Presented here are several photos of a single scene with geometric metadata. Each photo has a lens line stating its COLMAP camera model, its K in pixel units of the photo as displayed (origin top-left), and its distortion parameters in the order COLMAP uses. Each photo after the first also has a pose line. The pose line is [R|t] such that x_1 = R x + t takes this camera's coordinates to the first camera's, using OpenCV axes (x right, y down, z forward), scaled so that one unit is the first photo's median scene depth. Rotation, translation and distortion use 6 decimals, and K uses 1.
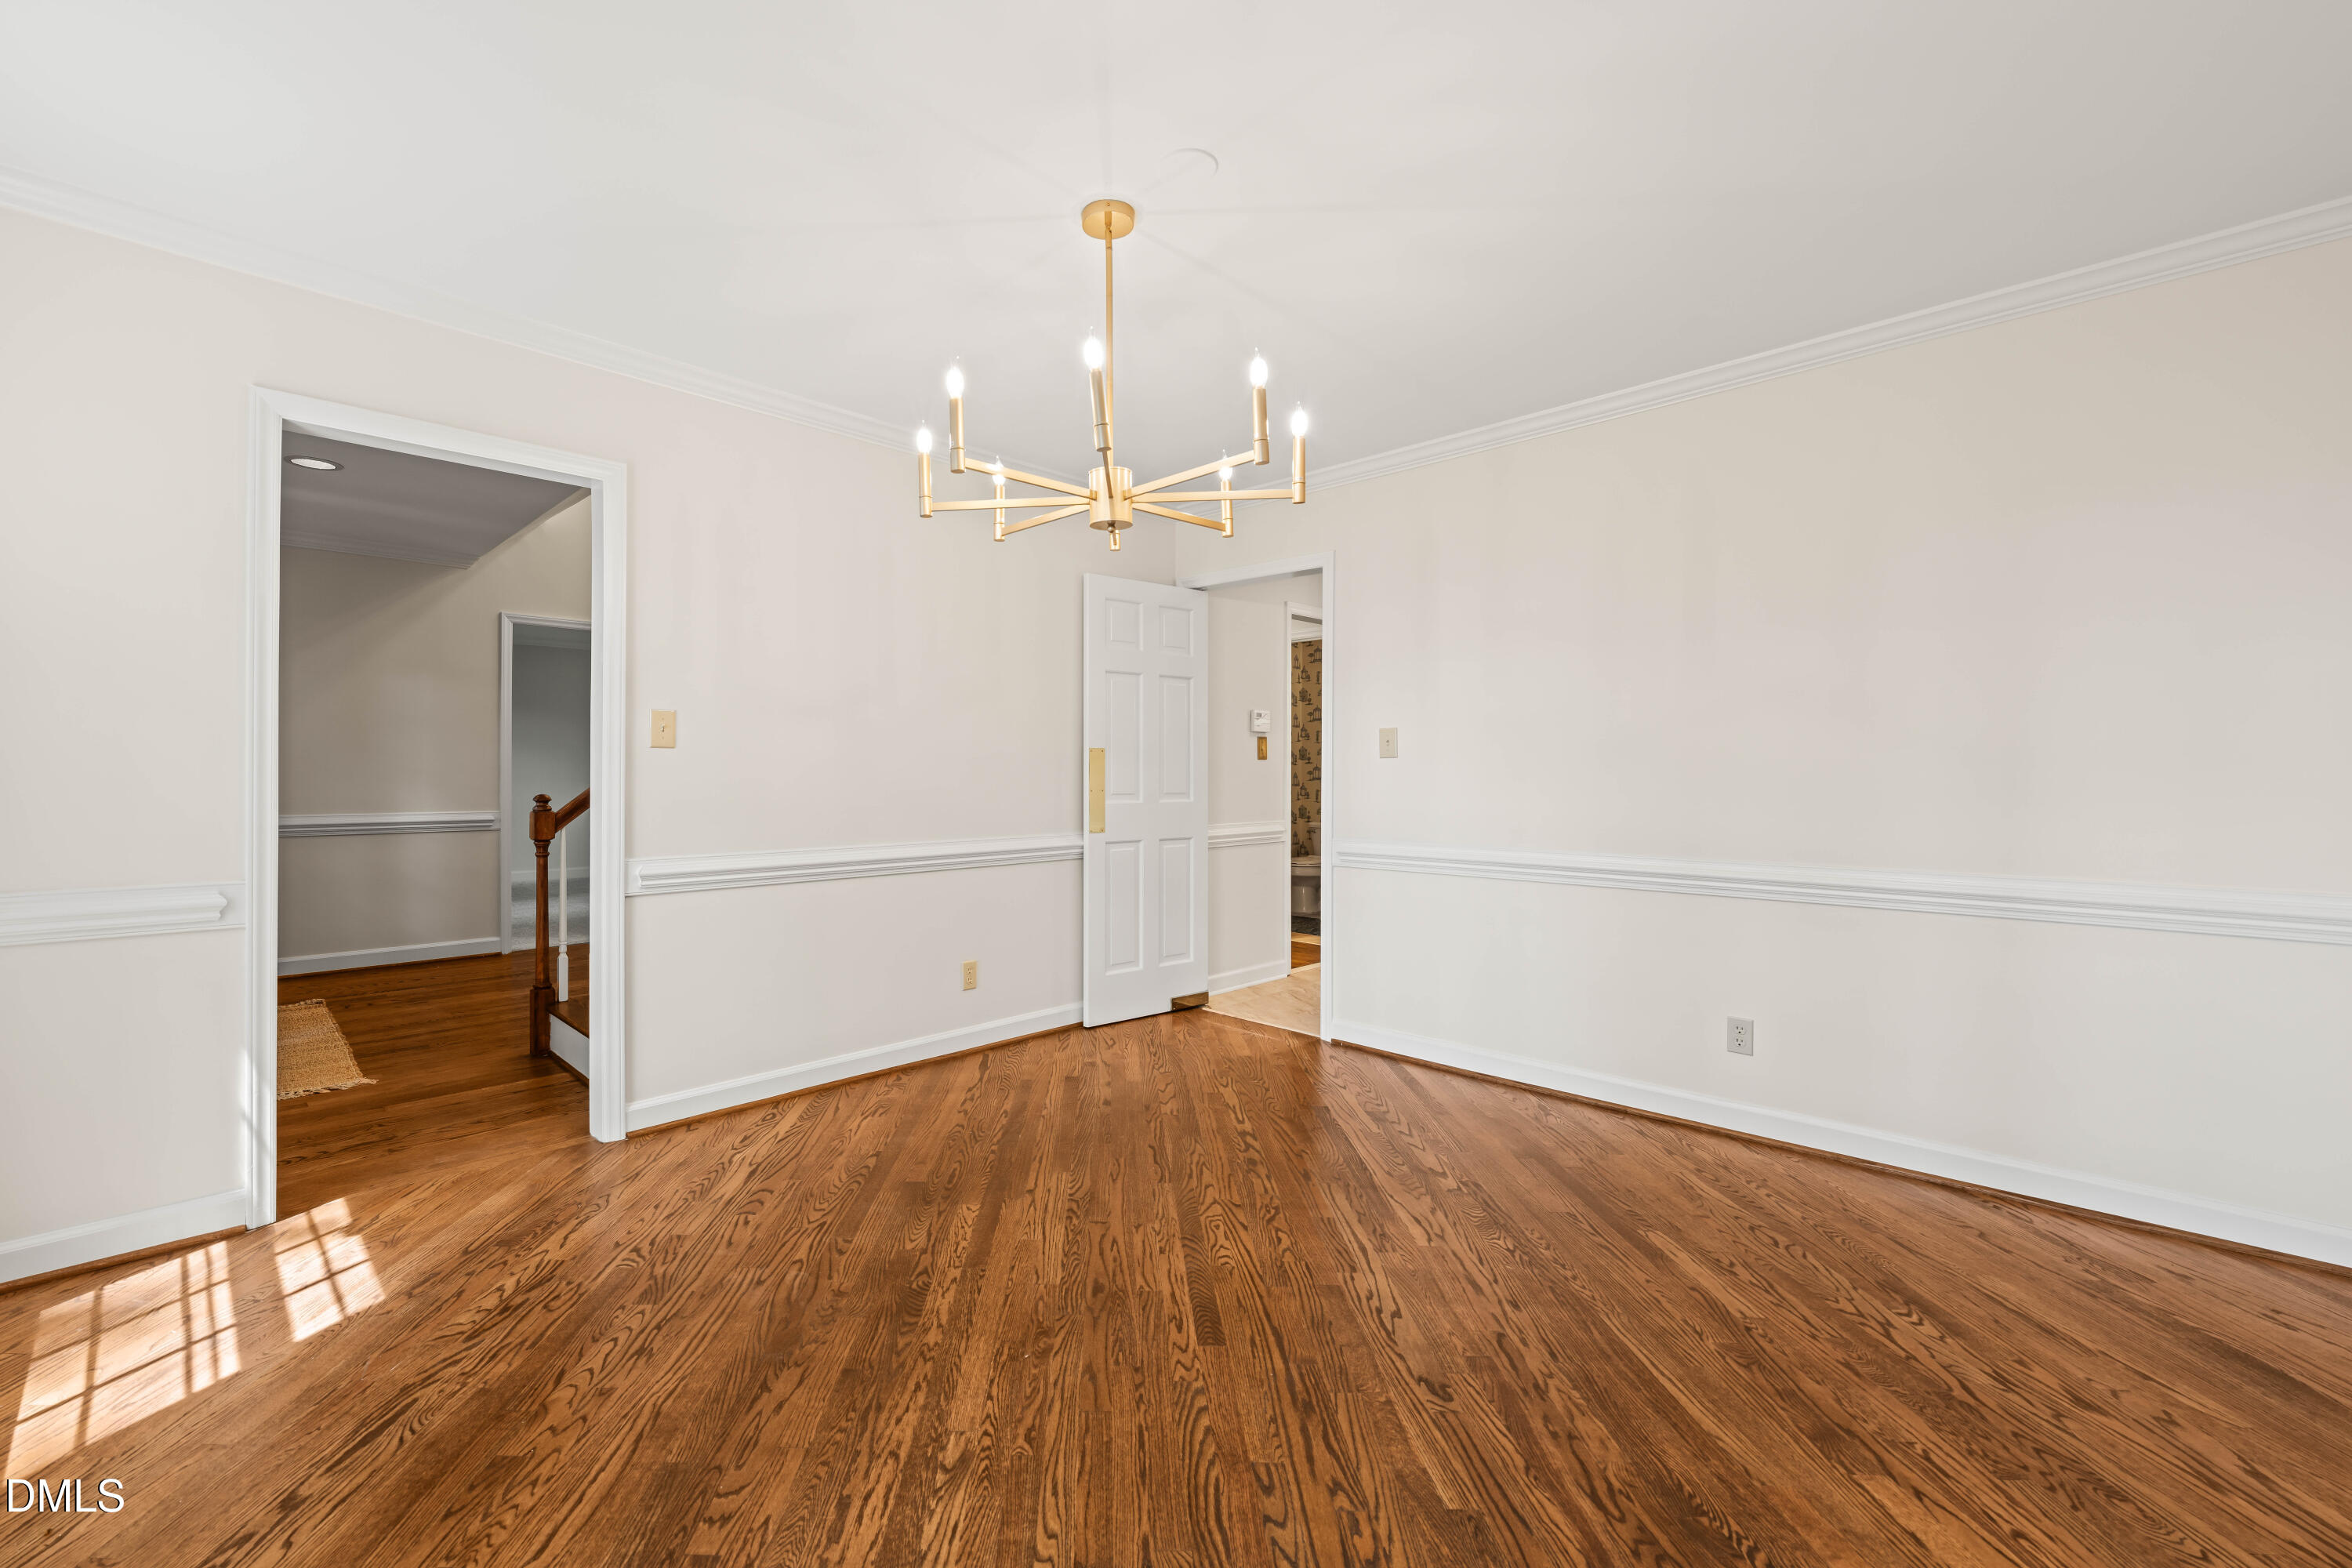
lens RADIAL K [[948.5, 0, 1166.1], [0, 948.5, 770.8], [0, 0, 1]] dist [0.000095, -0.000105]
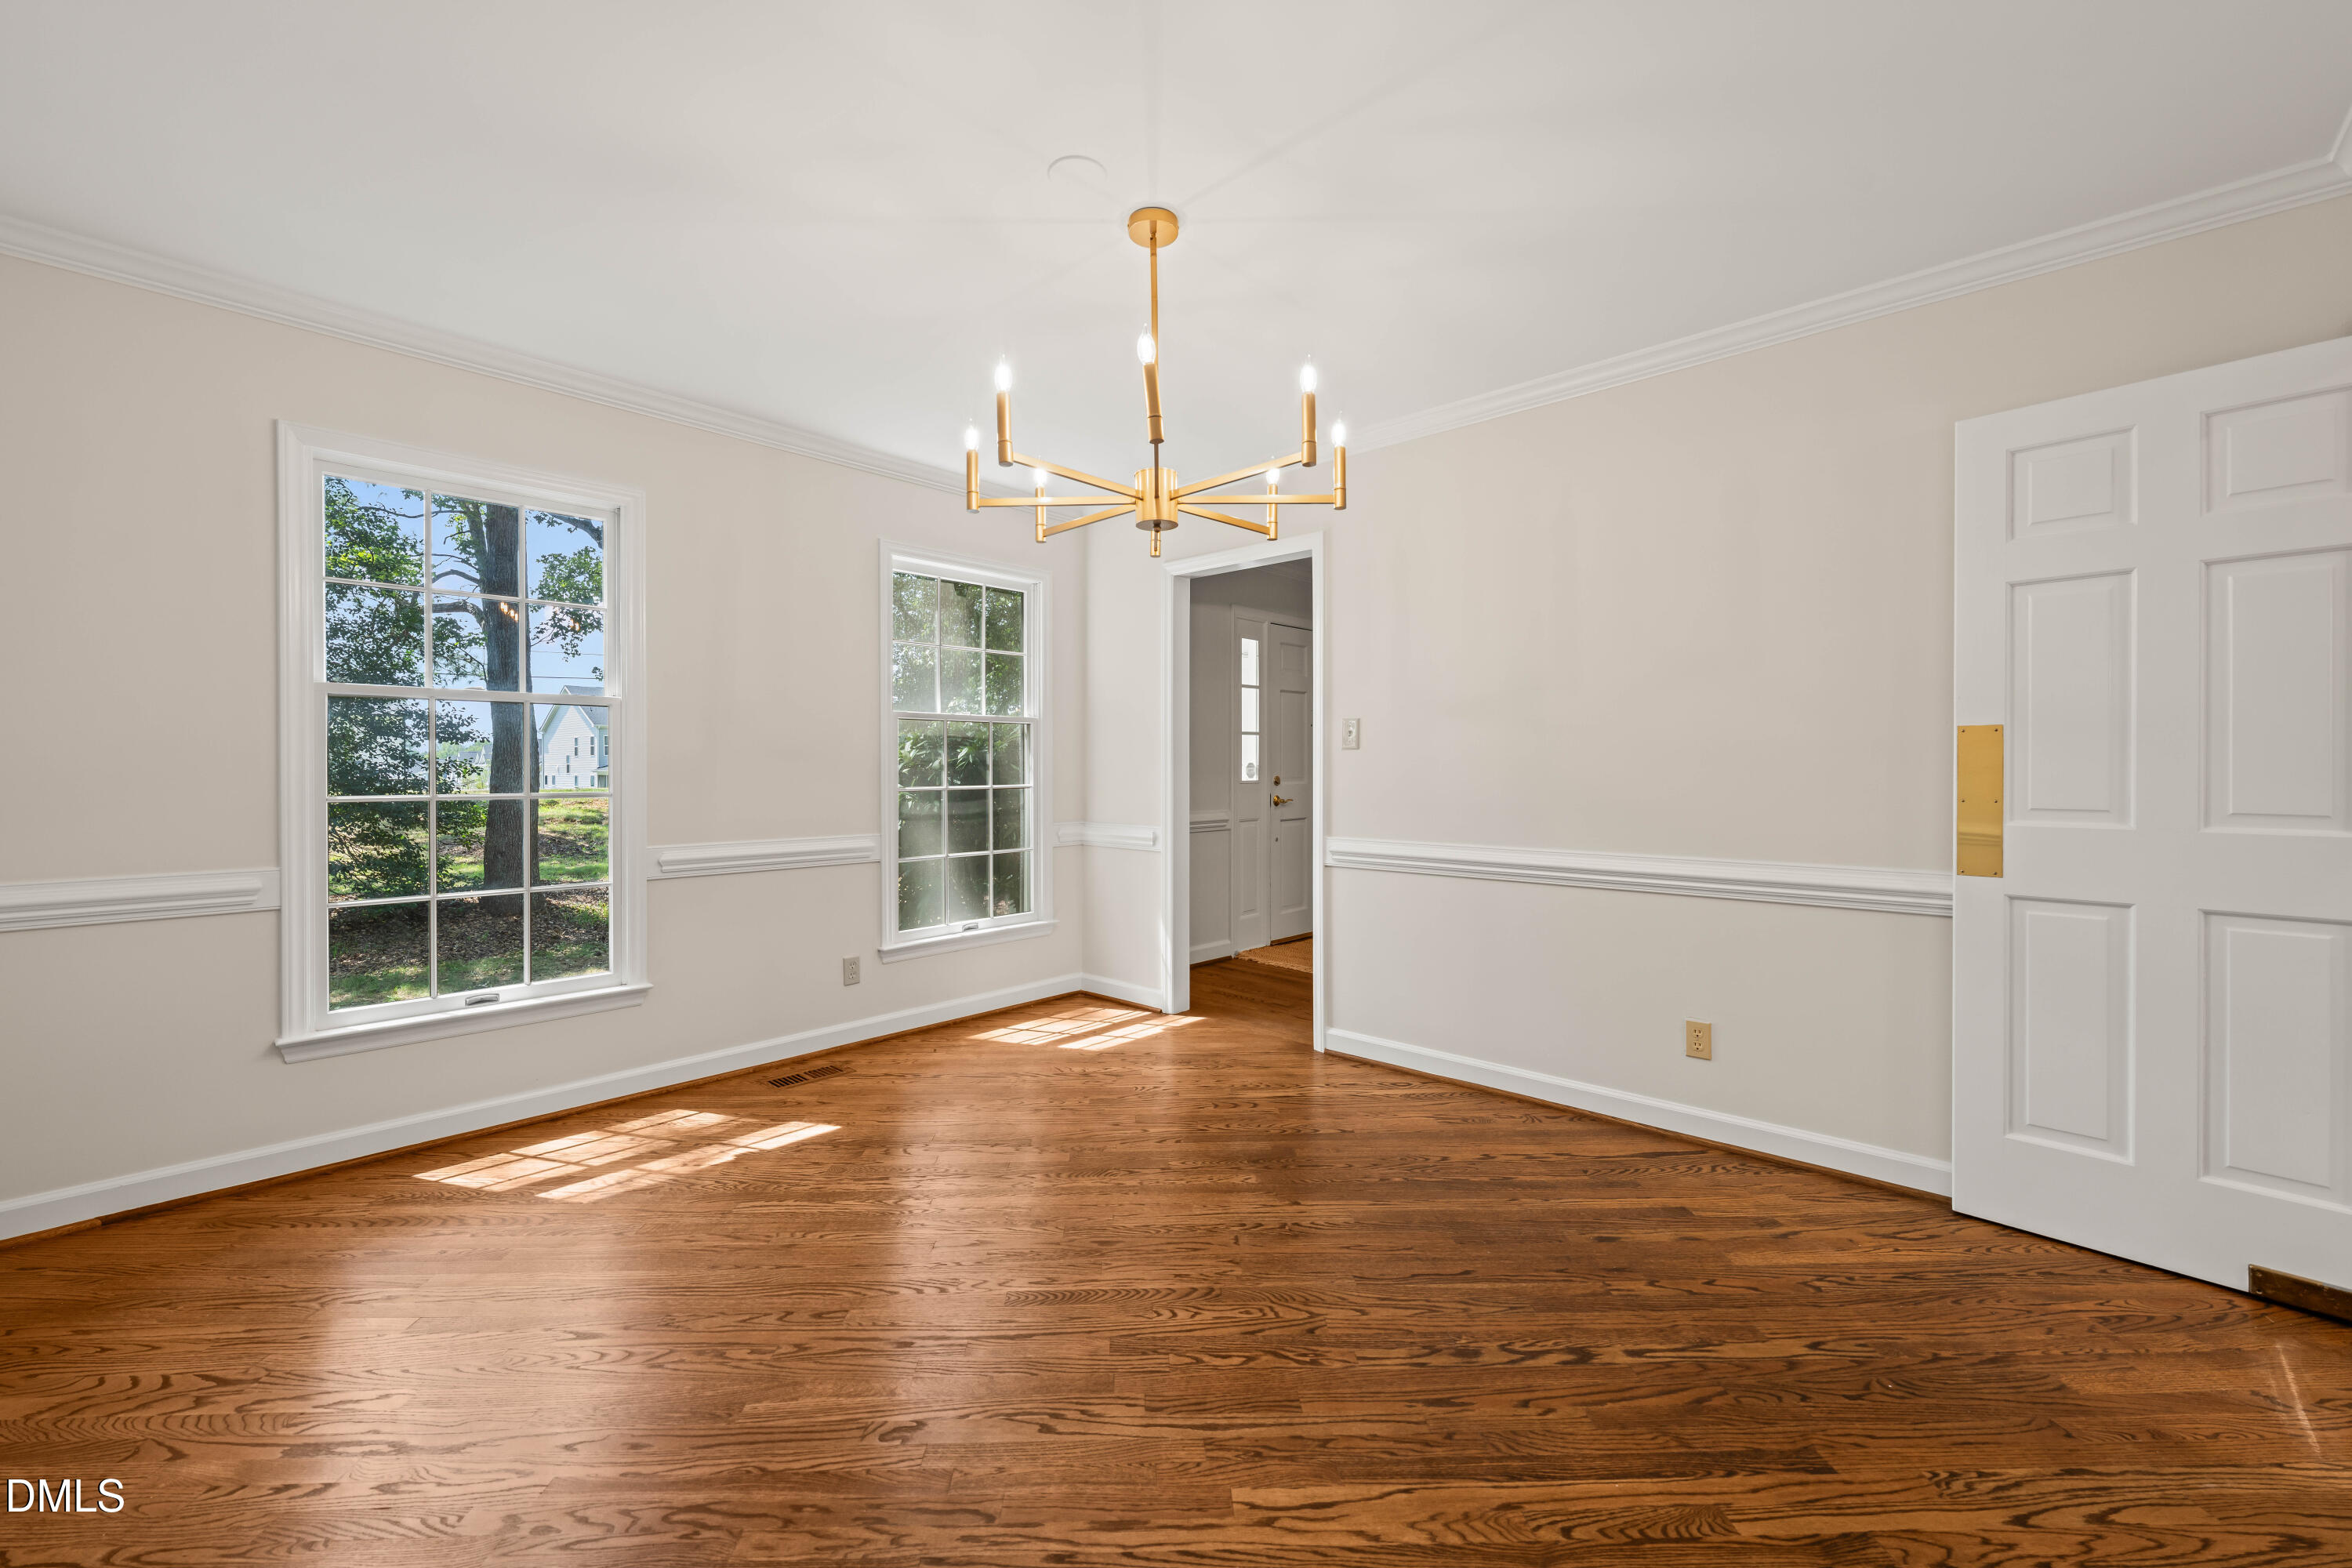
lens RADIAL K [[995.3, 0, 1169.4], [0, 995.3, 773.0], [0, 0, 1]] dist [-0.000030, -0.000212]
pose [[0.002683, 0.002916, -0.999992, 0.844014], [0.001938, 0.999994, 0.002921, 0.002304], [0.999995, -0.001945, 0.002677, 0.845270]]
